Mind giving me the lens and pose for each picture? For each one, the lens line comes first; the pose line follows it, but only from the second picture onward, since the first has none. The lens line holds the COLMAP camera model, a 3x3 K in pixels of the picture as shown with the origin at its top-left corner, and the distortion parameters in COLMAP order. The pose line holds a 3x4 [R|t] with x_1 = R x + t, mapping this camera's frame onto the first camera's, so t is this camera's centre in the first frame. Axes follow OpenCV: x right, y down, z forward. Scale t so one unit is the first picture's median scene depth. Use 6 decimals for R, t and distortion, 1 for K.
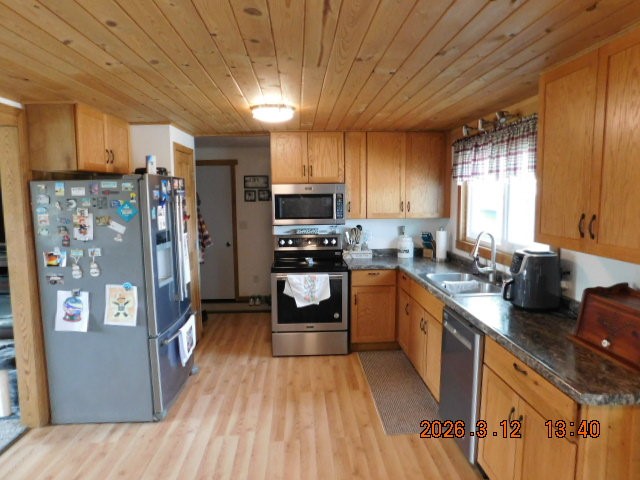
lens RADIAL K [[427.1, 0, 319.6], [0, 427.1, 240.3], [0, 0, 1]] dist [0.003831, 0.001861]
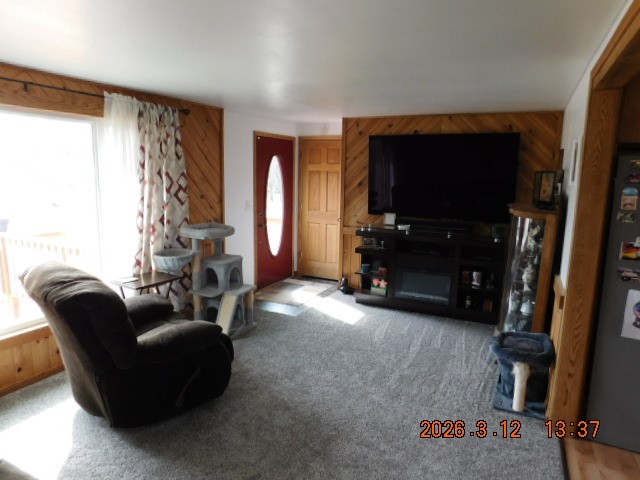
lens RADIAL K [[427.1, 0, 319.2], [0, 427.1, 241.0], [0, 0, 1]] dist [0.003831, 0.001861]
pose [[0.876306, 0.109499, -0.469145, -0.766016], [-0.091866, 0.993938, 0.060392, 0.029940], [0.472914, -0.009824, 0.881054, -0.012883]]
